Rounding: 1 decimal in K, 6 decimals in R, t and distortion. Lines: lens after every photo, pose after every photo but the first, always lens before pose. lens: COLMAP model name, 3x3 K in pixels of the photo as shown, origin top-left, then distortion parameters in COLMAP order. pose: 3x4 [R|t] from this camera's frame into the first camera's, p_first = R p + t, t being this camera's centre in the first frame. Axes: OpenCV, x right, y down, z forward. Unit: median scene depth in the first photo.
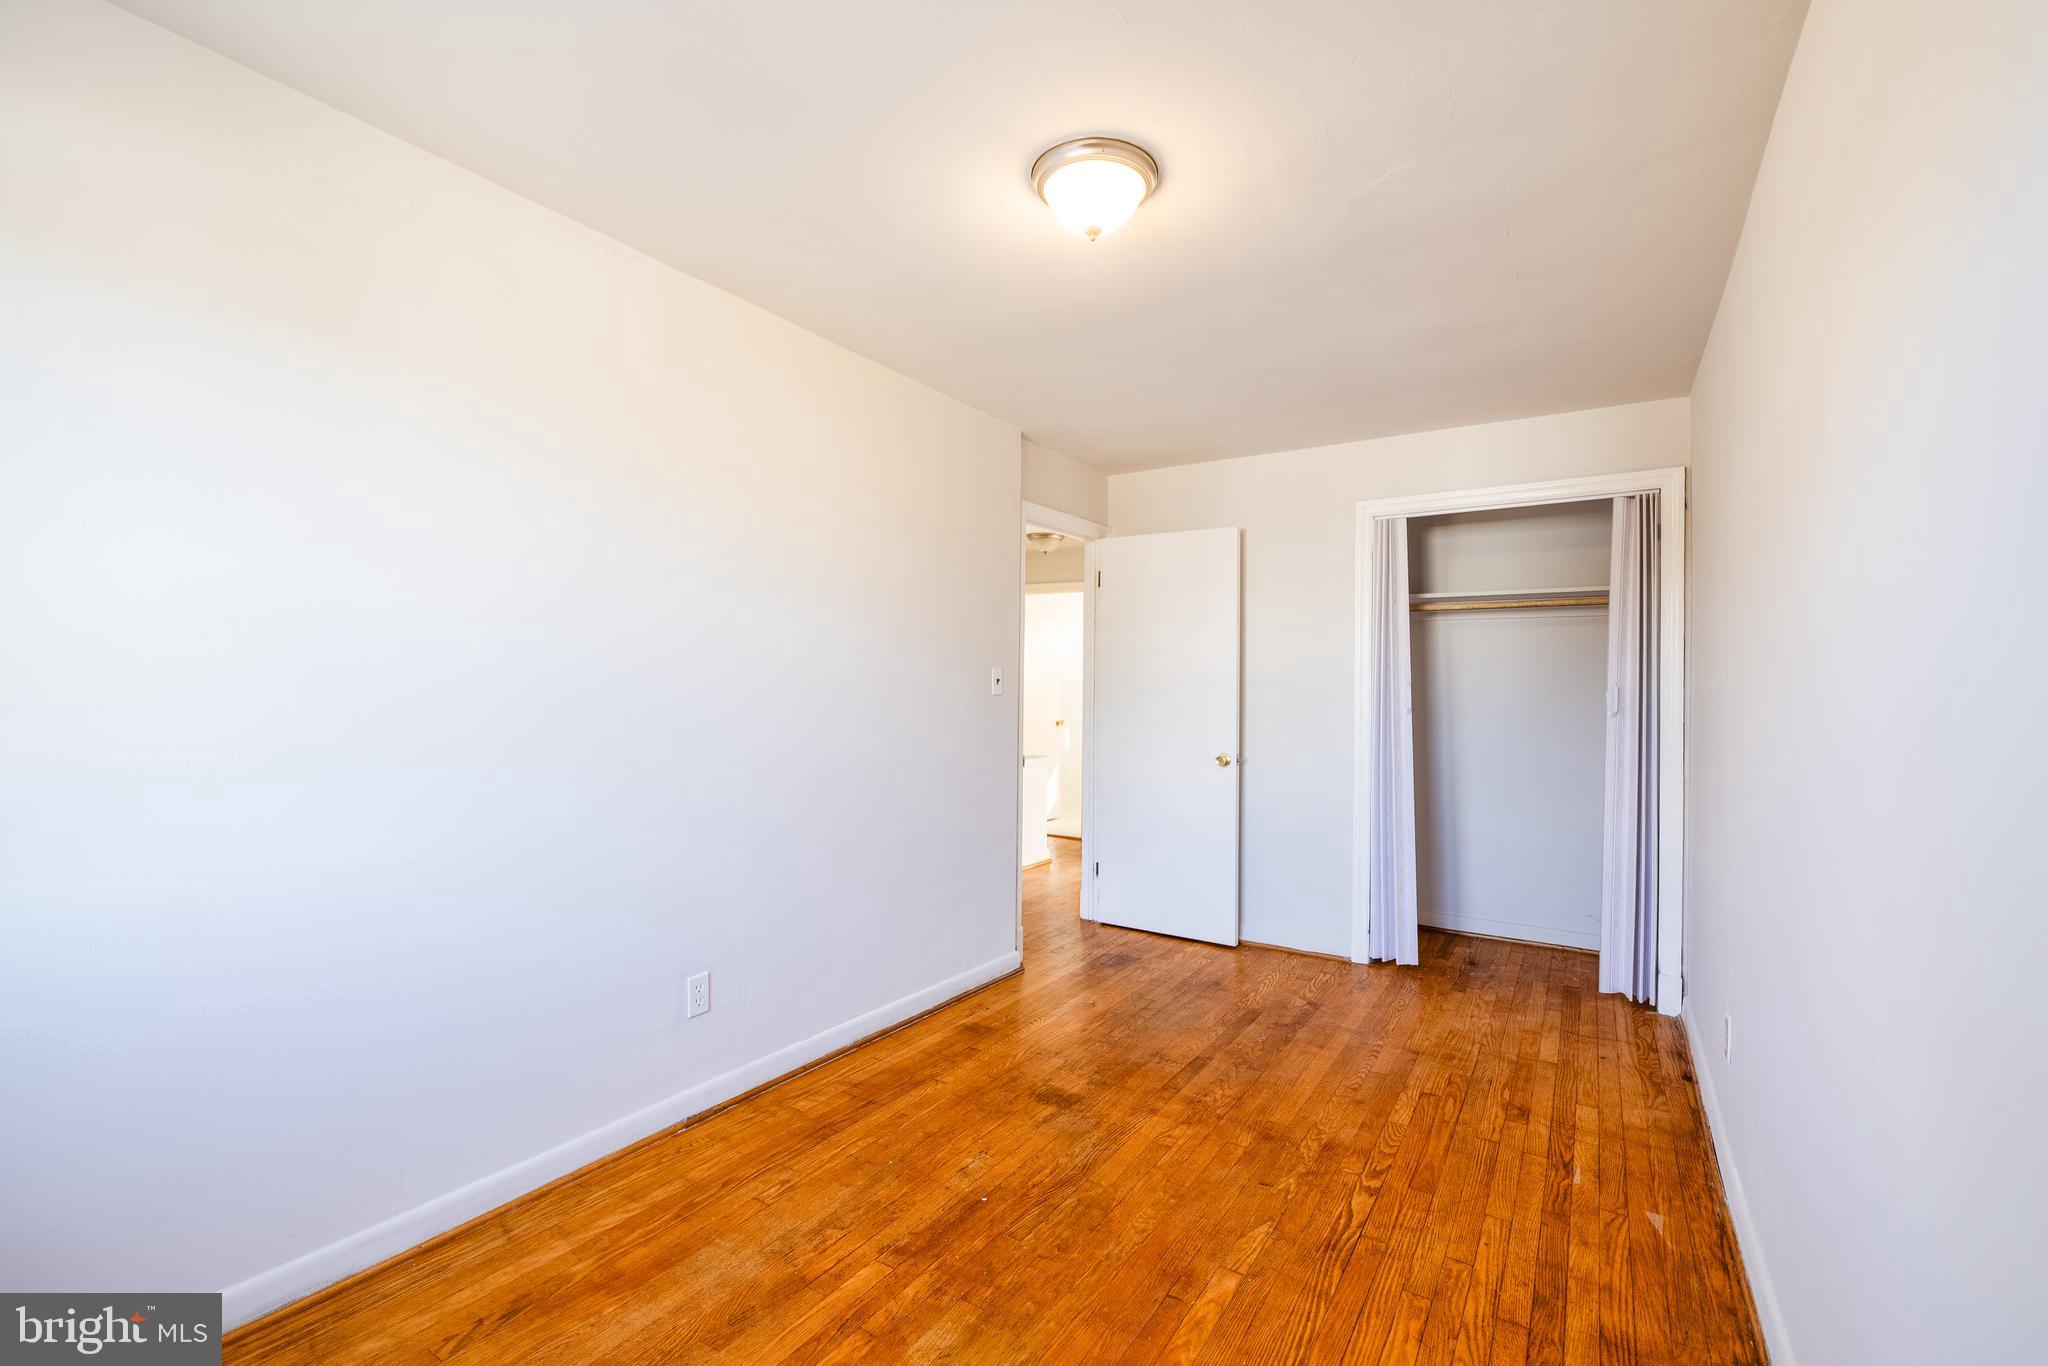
lens RADIAL K [[867.8, 0, 1029.1], [0, 867.8, 681.8], [0, 0, 1]] dist [0.001726, 0.000294]
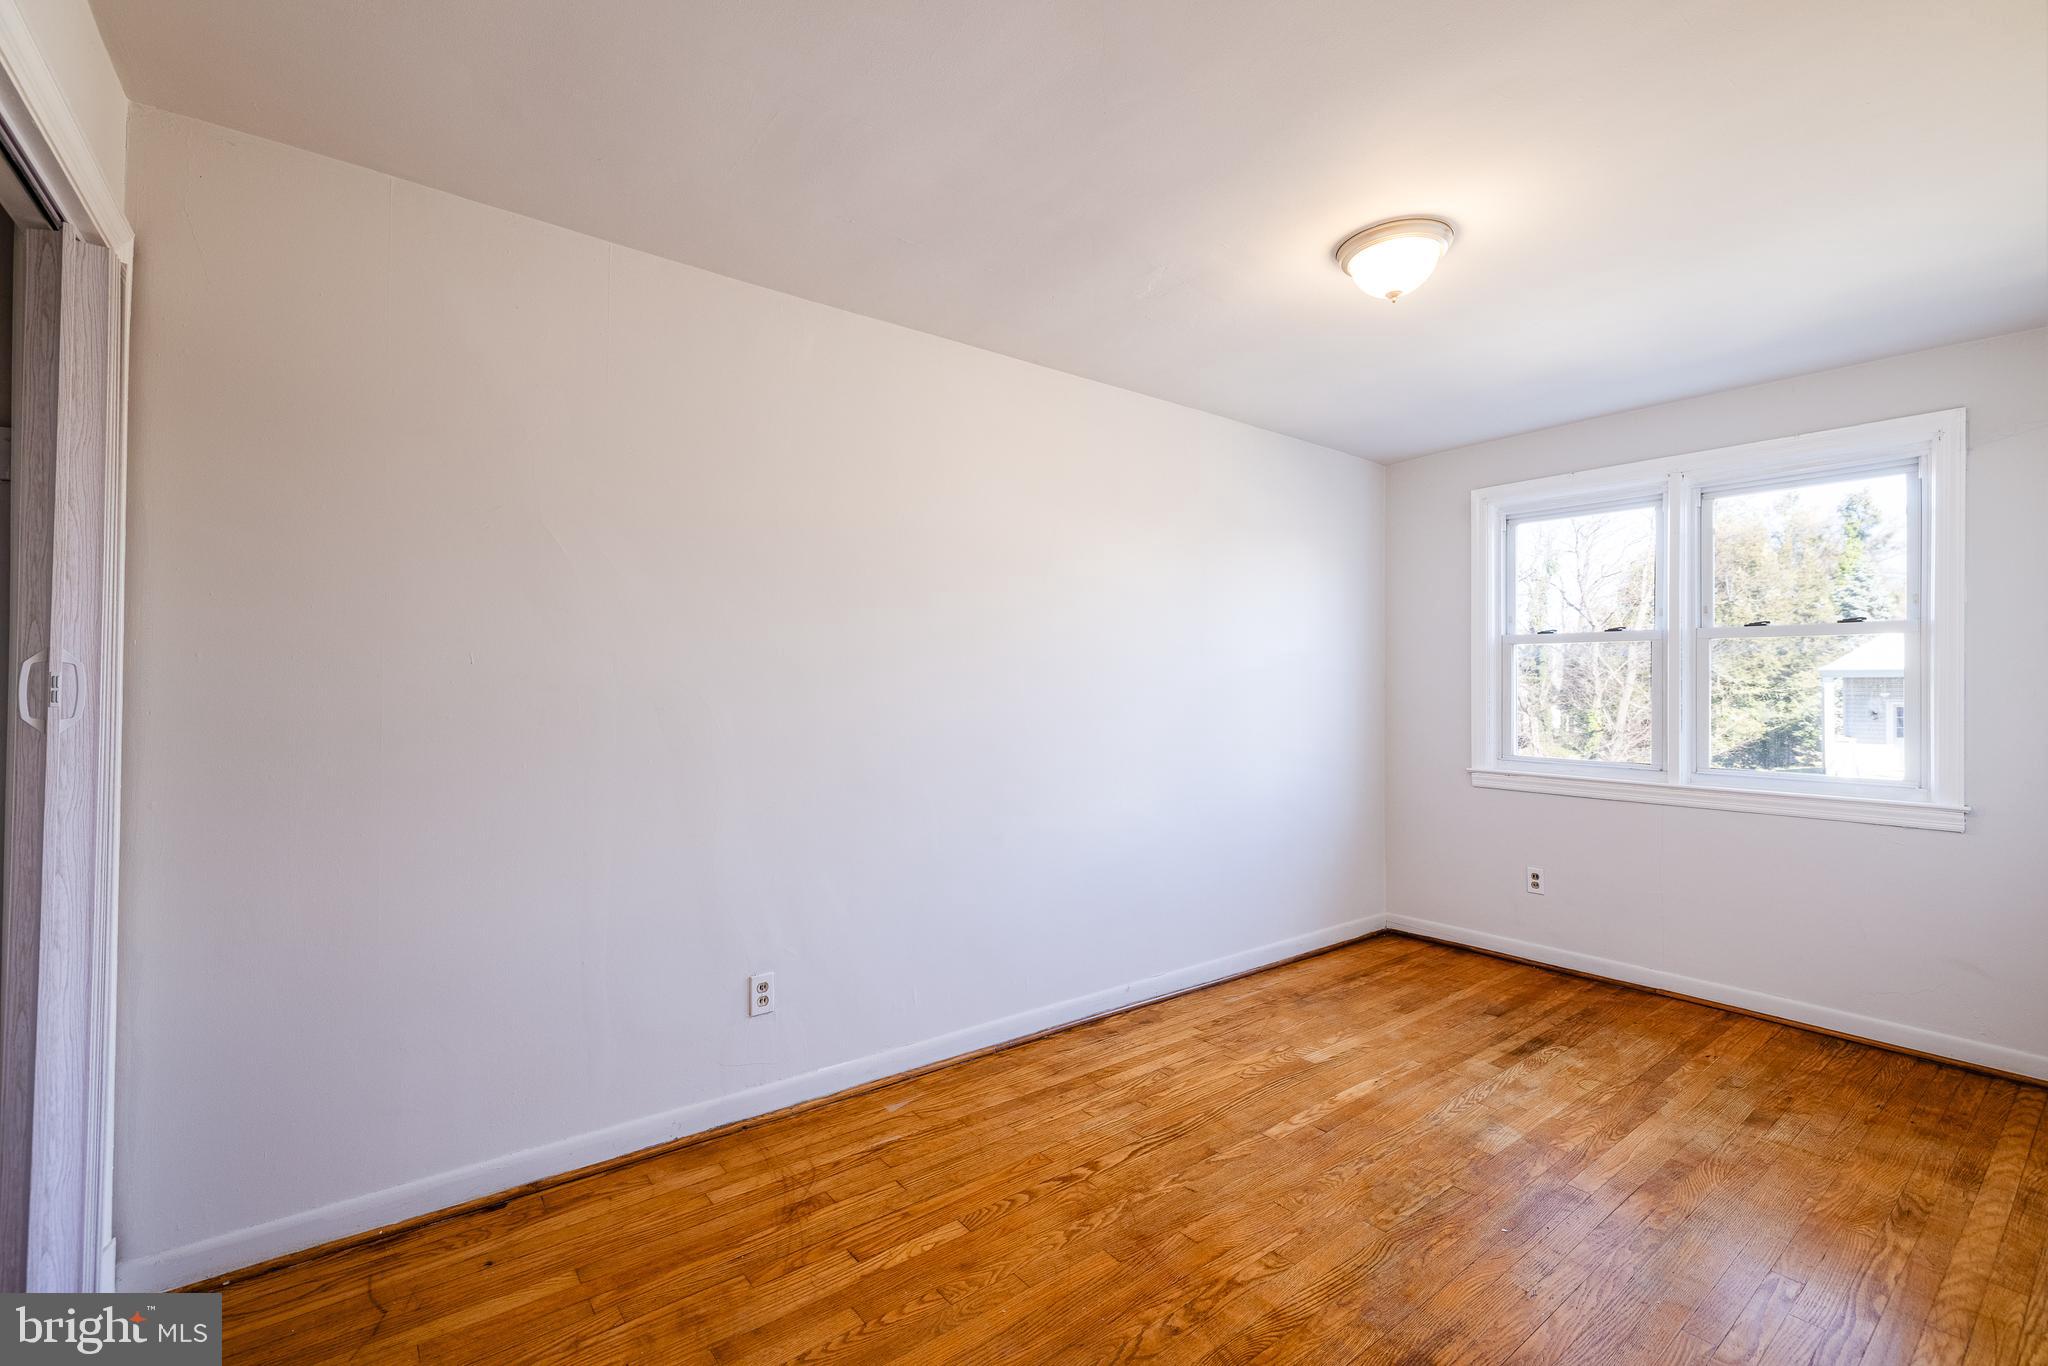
lens RADIAL K [[867.8, 0, 1029.1], [0, 867.8, 681.8], [0, 0, 1]] dist [0.001726, 0.000294]
pose [[-0.940363, -0.011516, 0.339977, 0.106334], [-0.016141, 0.999812, -0.010779, 0.015752], [-0.339789, -0.015624, -0.940372, 1.830962]]
